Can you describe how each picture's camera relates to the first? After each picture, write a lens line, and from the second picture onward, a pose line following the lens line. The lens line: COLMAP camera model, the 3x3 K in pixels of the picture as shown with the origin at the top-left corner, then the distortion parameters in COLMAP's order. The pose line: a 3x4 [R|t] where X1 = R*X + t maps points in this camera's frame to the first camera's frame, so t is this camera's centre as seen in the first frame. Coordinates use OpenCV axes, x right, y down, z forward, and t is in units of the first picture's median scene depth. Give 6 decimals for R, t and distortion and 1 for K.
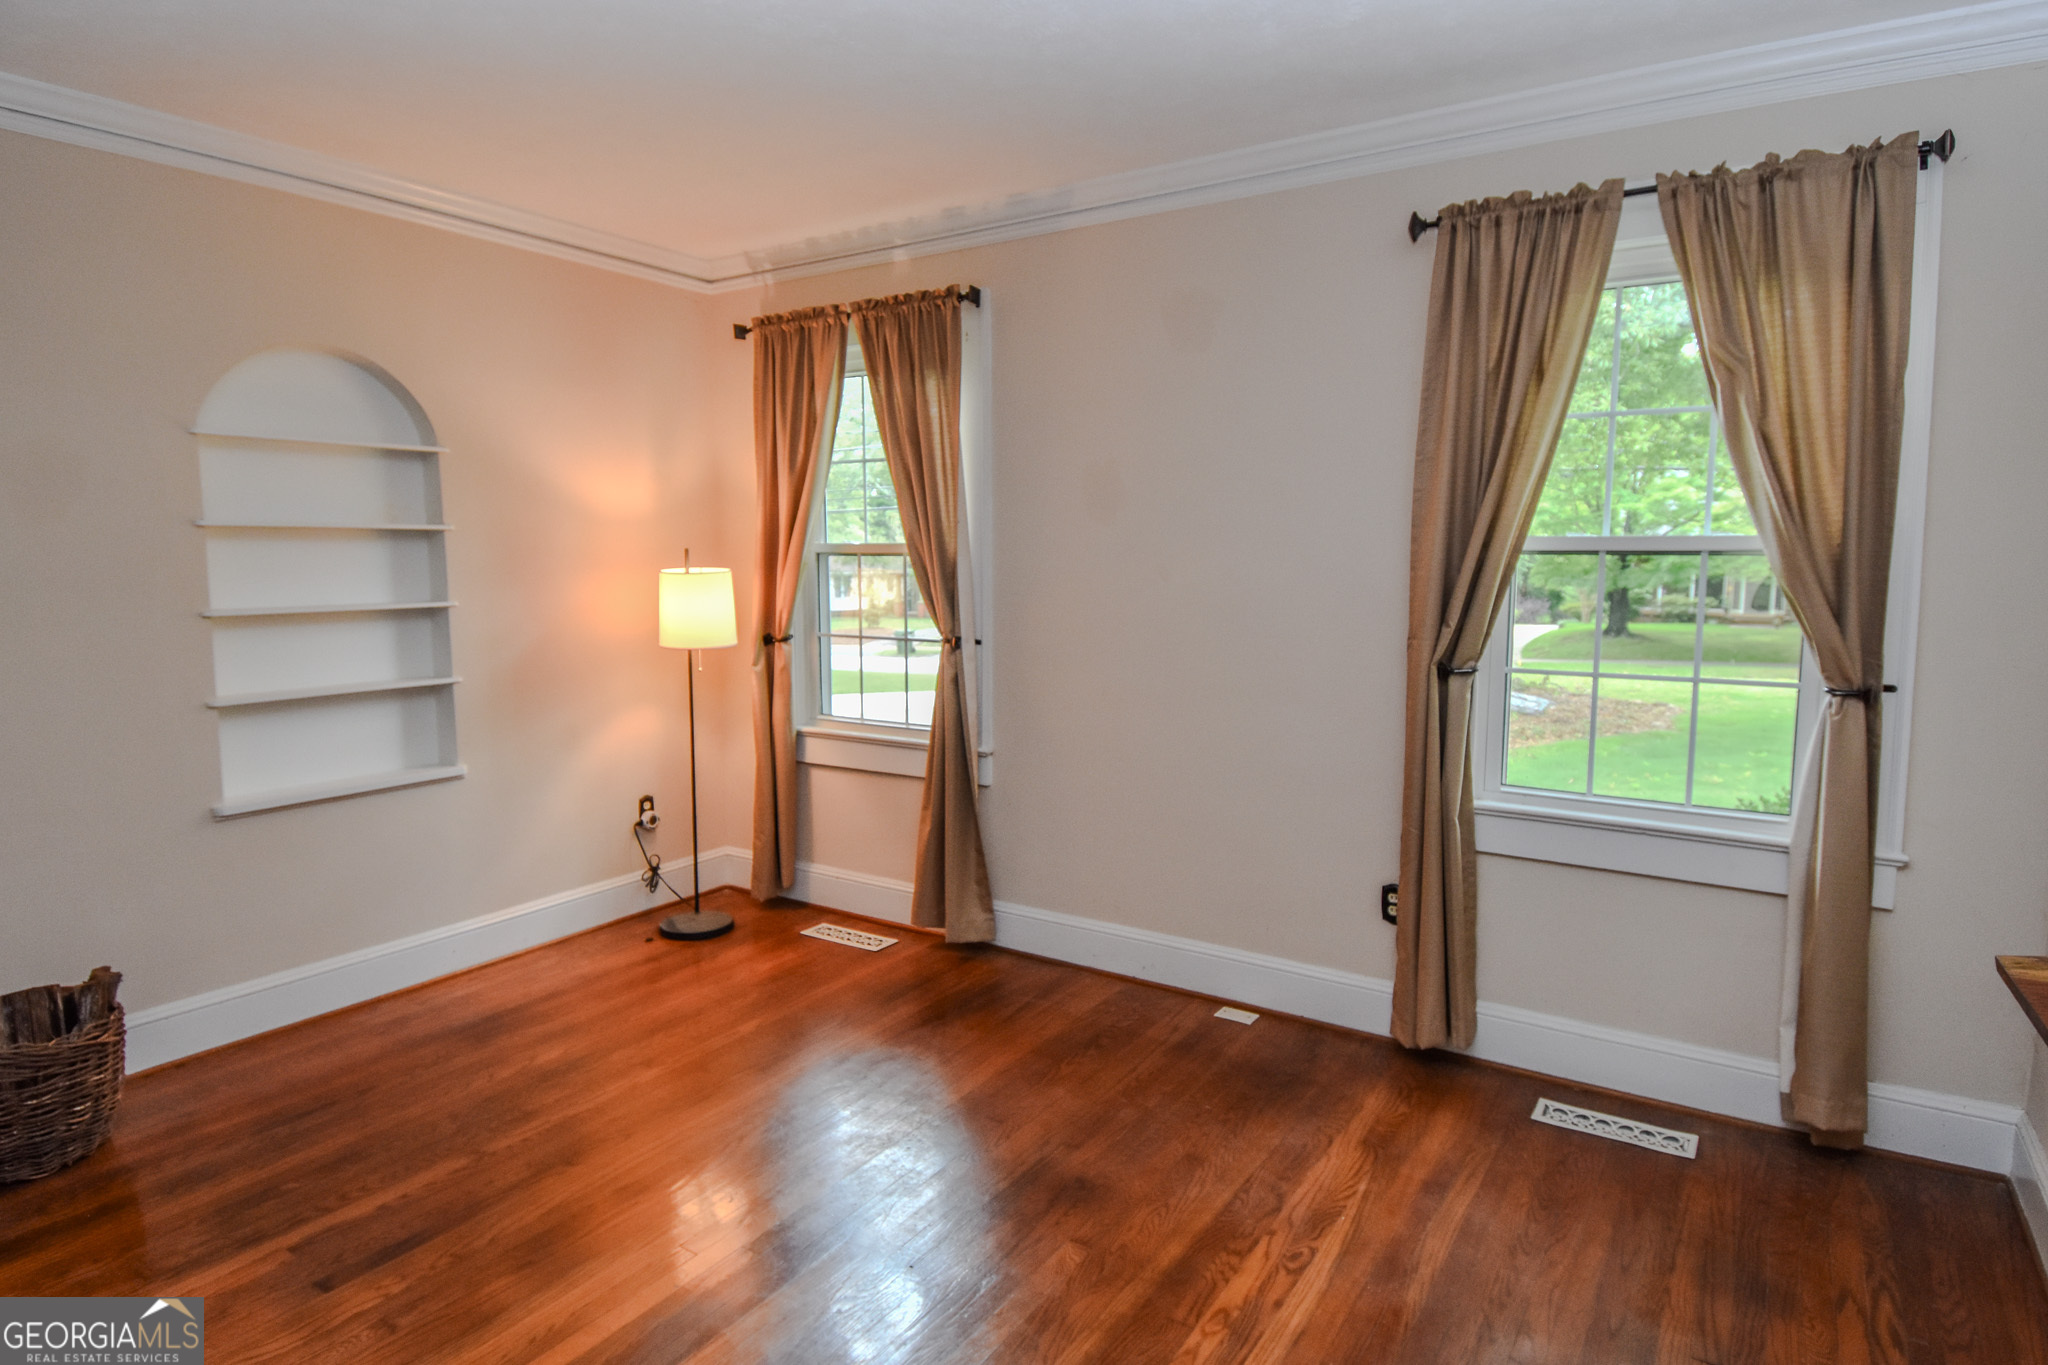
lens RADIAL K [[1144.2, 0, 1018.8], [0, 1144.2, 671.0], [0, 0, 1]] dist [0.060741, -0.062305]
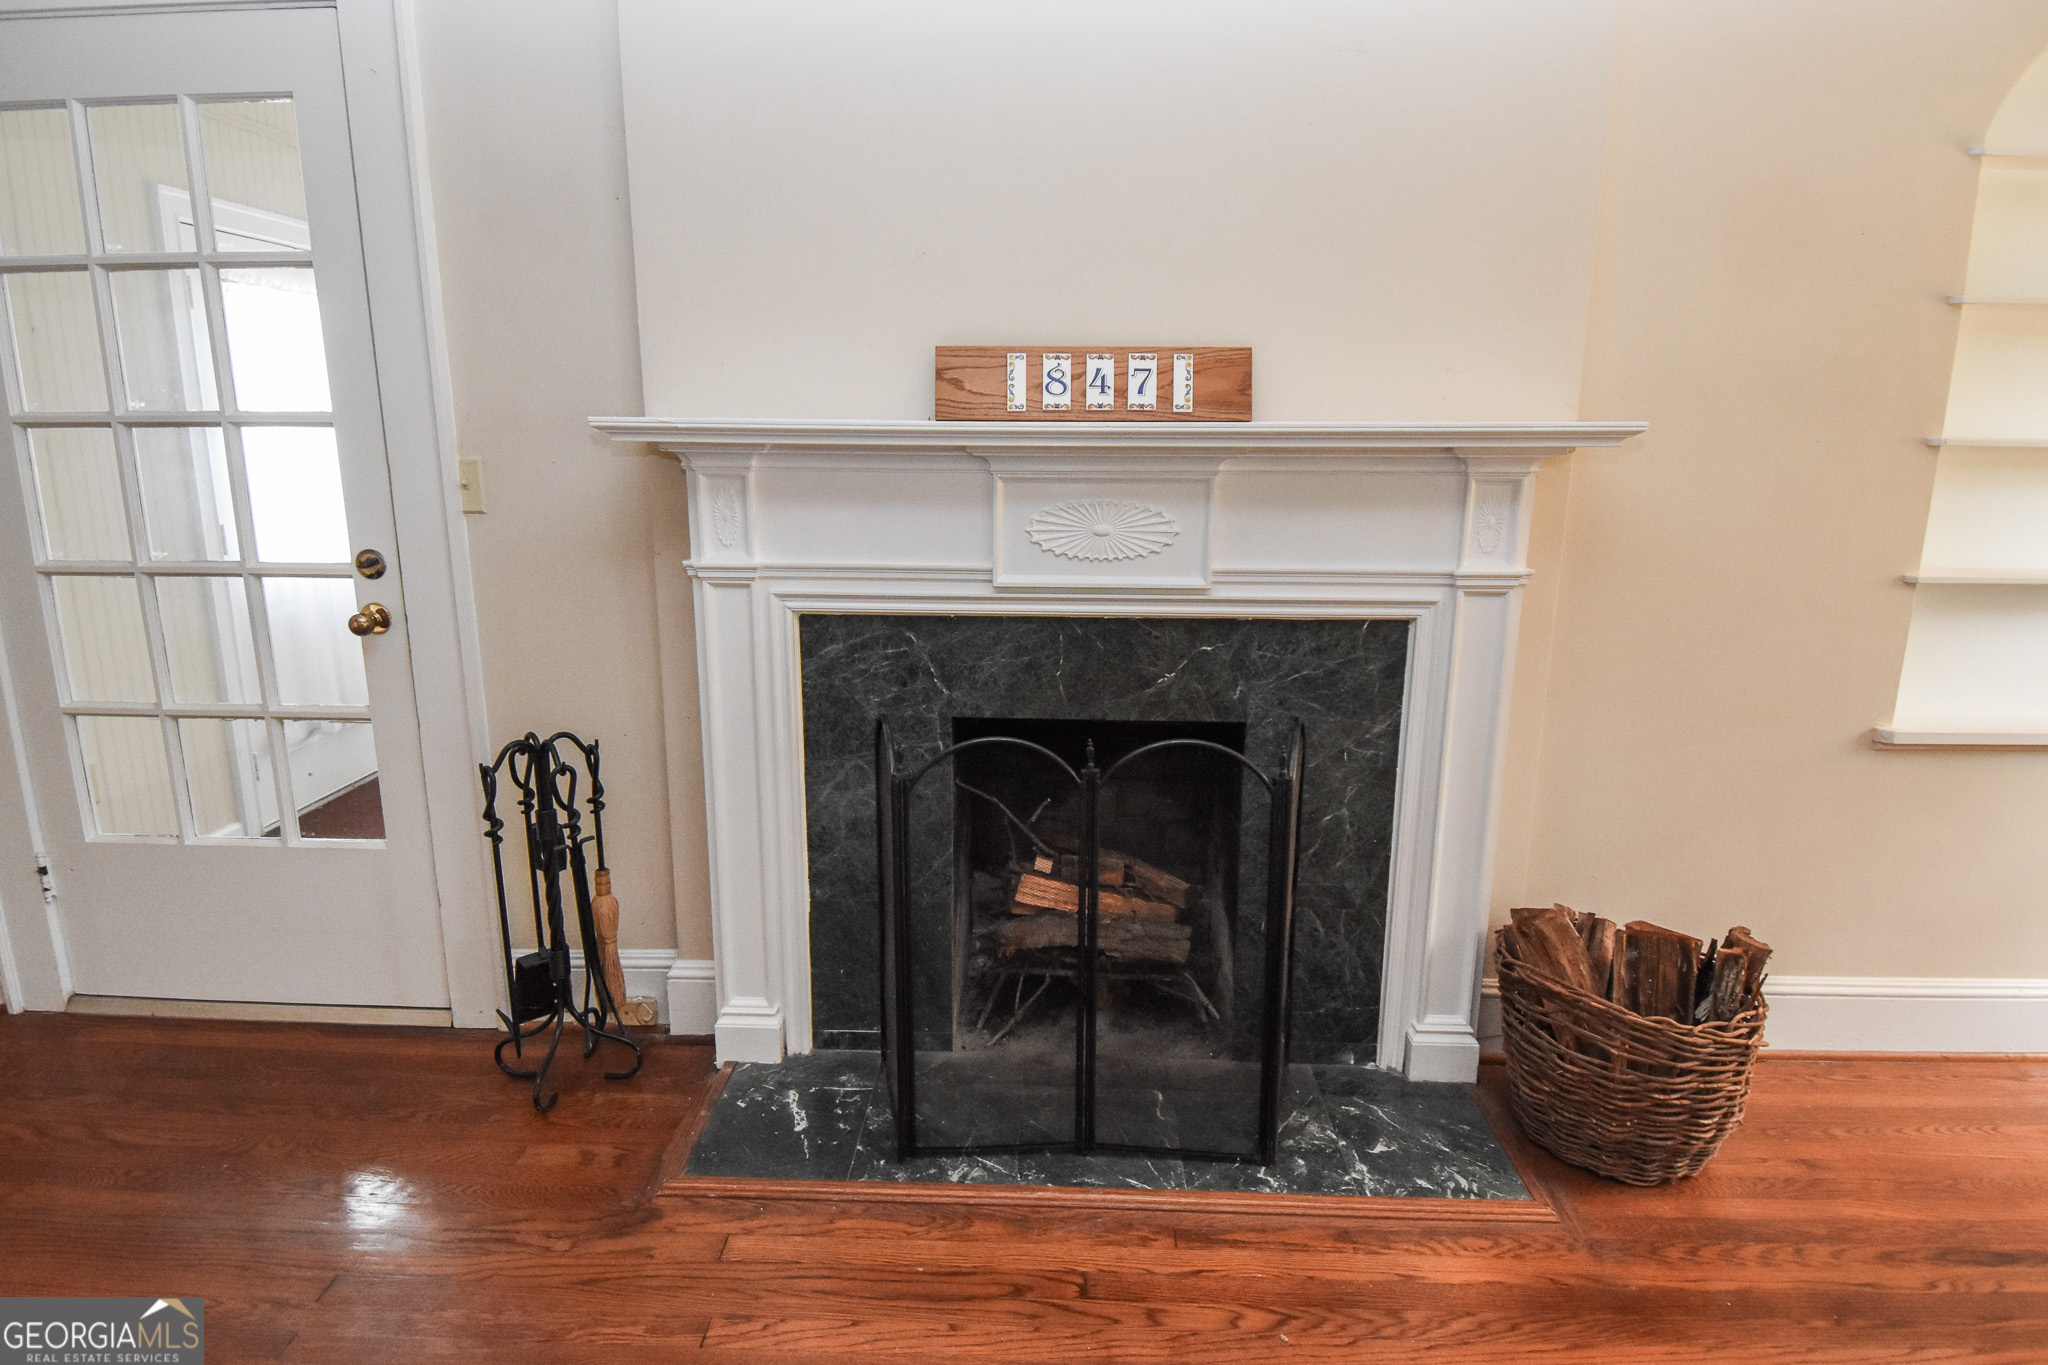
lens RADIAL K [[1062.8, 0, 1019.5], [0, 1062.8, 670.3], [0, 0, 1]] dist [0.056734, -0.061150]
pose [[0.517476, 0.186014, -0.835235, -0.342236], [-0.091904, 0.982522, 0.161876, 0.021990], [0.850748, -0.007006, 0.525527, 0.185767]]
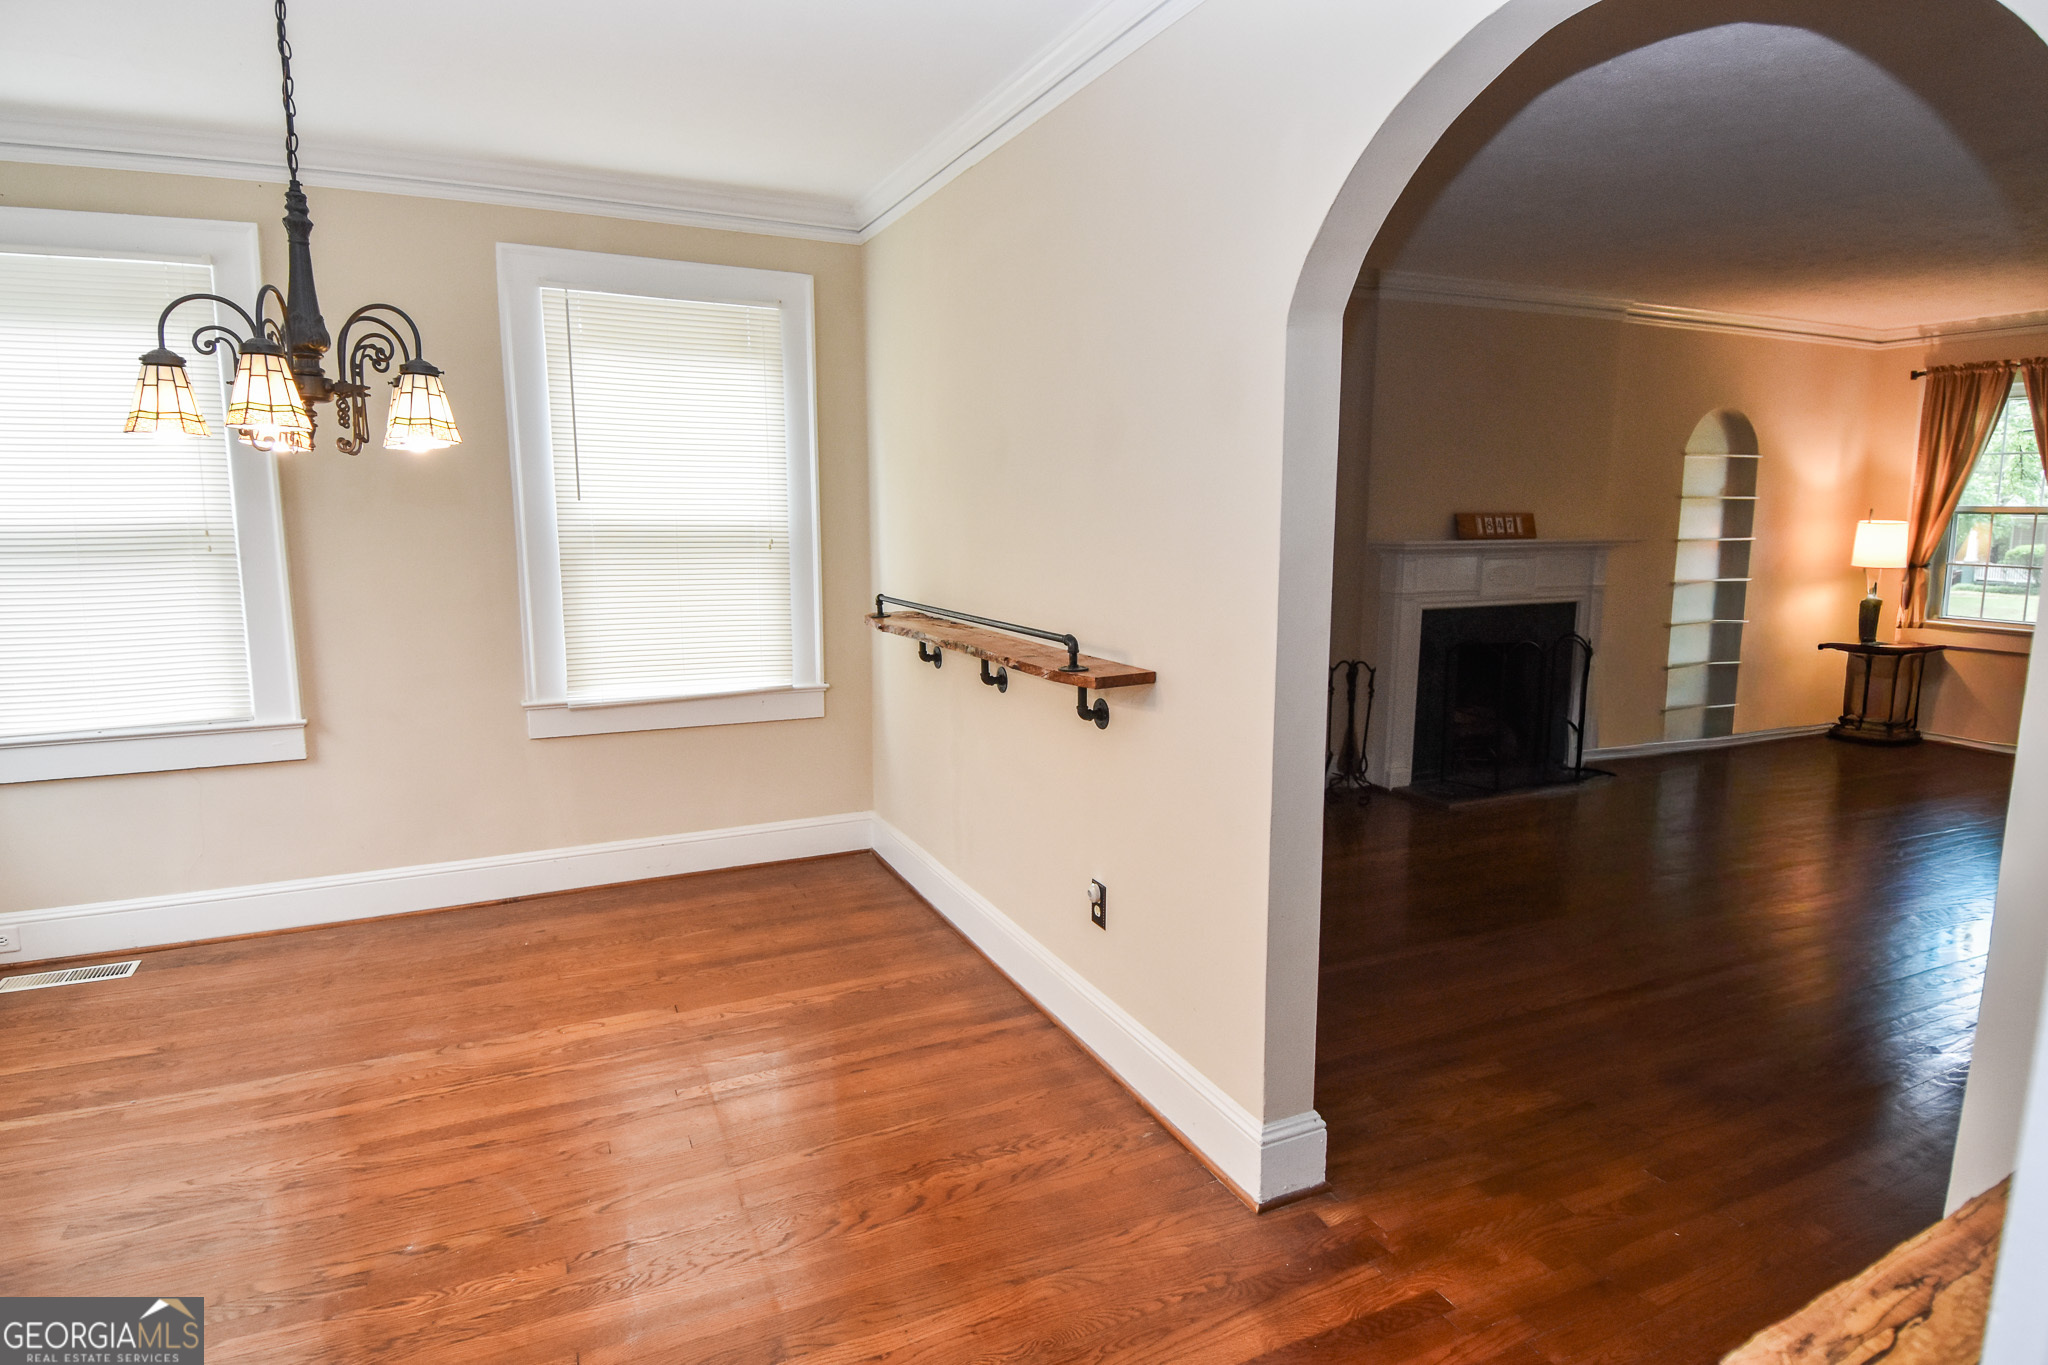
lens RADIAL K [[1102.4, 0, 1021.1], [0, 1102.4, 671.6], [0, 0, 1]] dist [0.060986, -0.064989]
pose [[0.852464, 0.080204, -0.516597, -0.511982], [-0.056620, 0.996513, 0.061282, 0.105356], [0.519711, -0.022991, 0.854033, -1.091385]]
